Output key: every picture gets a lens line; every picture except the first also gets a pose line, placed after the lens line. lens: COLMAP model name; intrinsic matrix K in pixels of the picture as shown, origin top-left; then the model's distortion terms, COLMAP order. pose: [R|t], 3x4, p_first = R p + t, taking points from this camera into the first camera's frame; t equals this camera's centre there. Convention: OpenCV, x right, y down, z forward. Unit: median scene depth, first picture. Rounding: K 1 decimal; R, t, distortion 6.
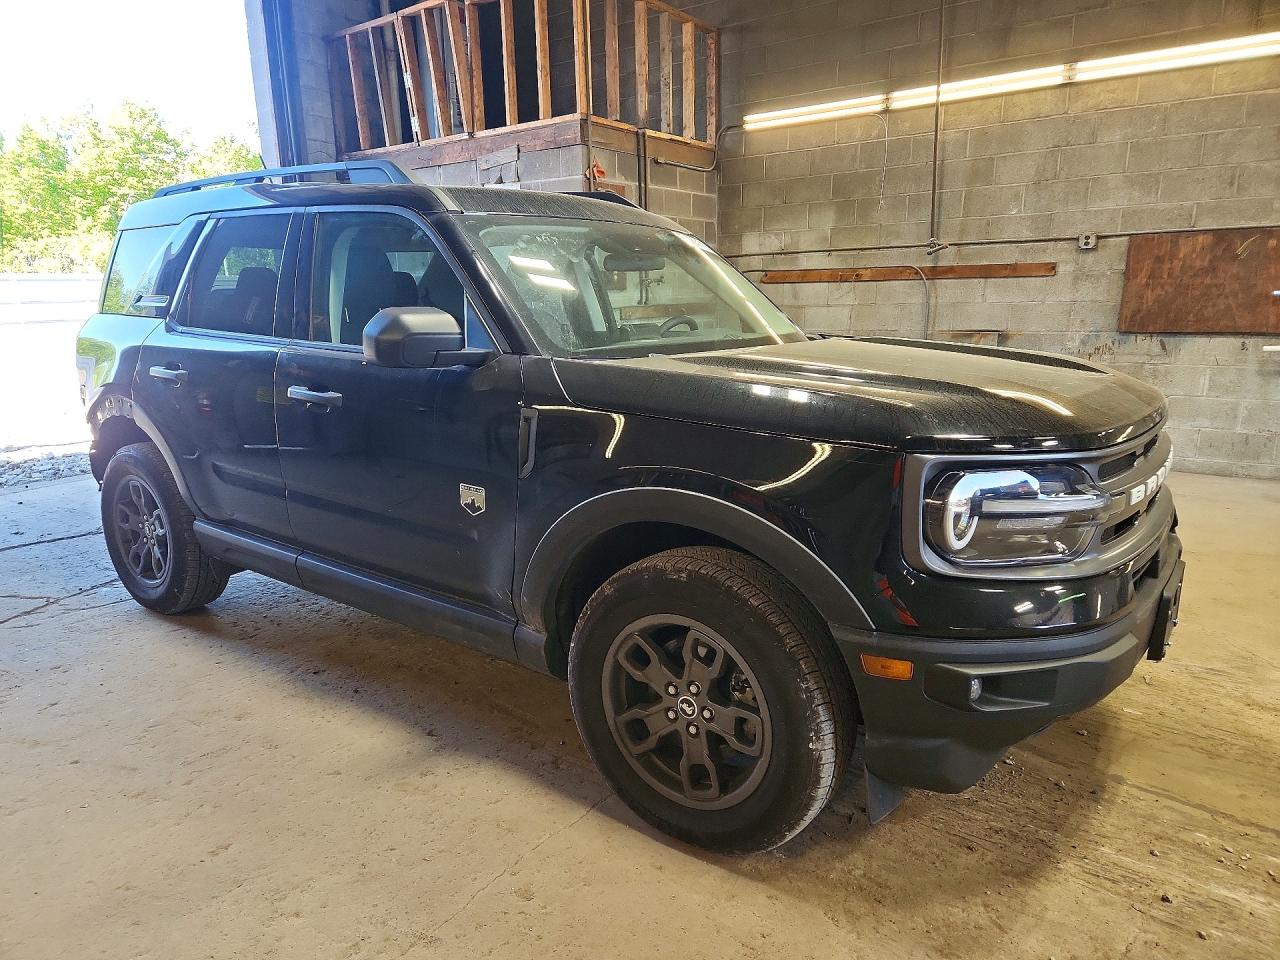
lens RADIAL K [[843.0, 0, 640.0], [0, 843.0, 480.0], [0, 0, 1]] dist [0.035033, -0.040736]
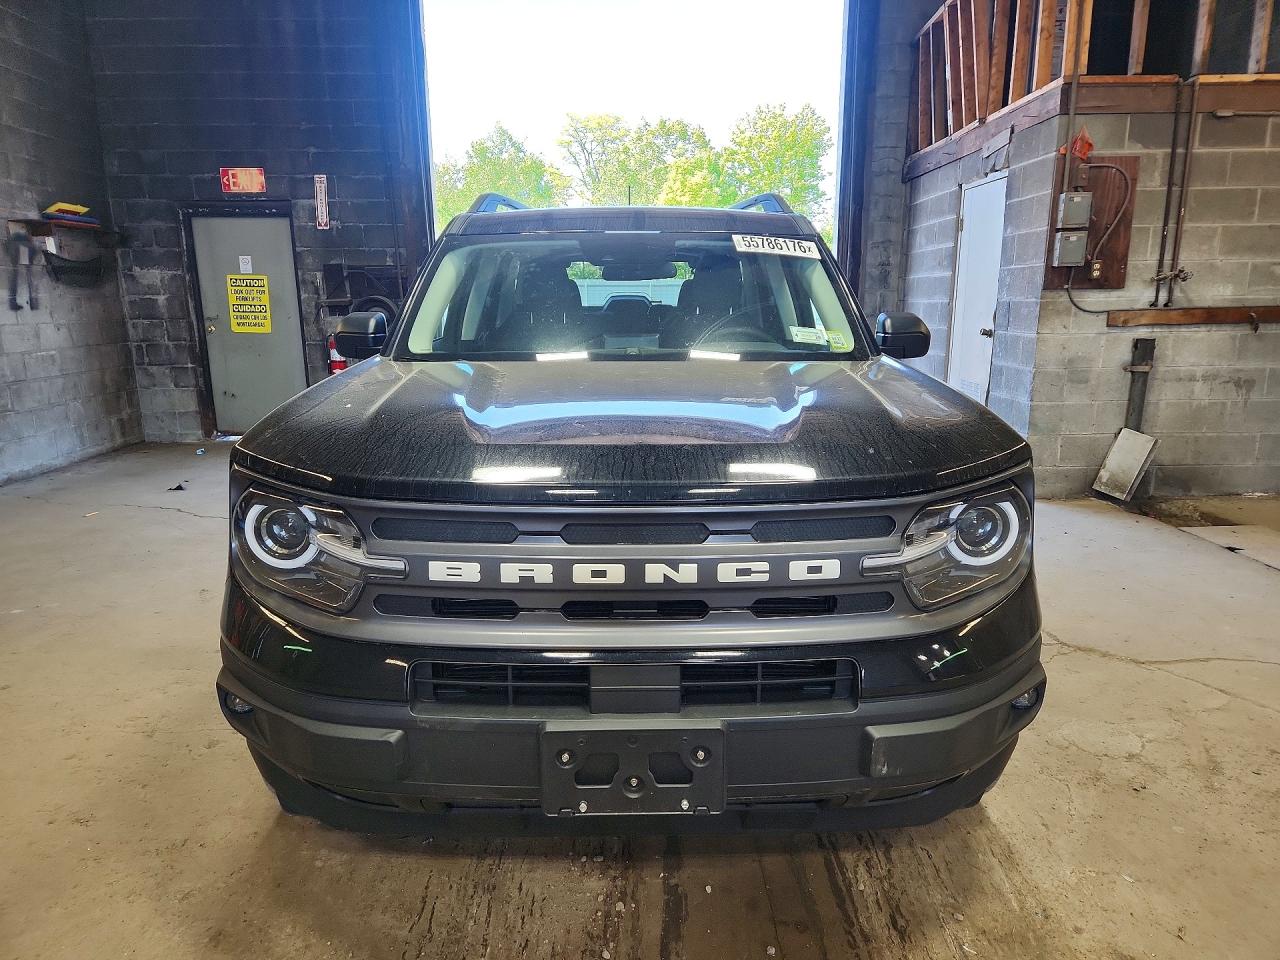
lens RADIAL K [[843.0, 0, 640.0], [0, 843.0, 480.0], [0, 0, 1]] dist [0.035033, -0.040736]
pose [[0.616737, 0.162211, -0.770275, 0.346814], [-0.159516, 0.983989, 0.079497, -0.042333], [0.770838, 0.073843, 0.632737, 0.171586]]
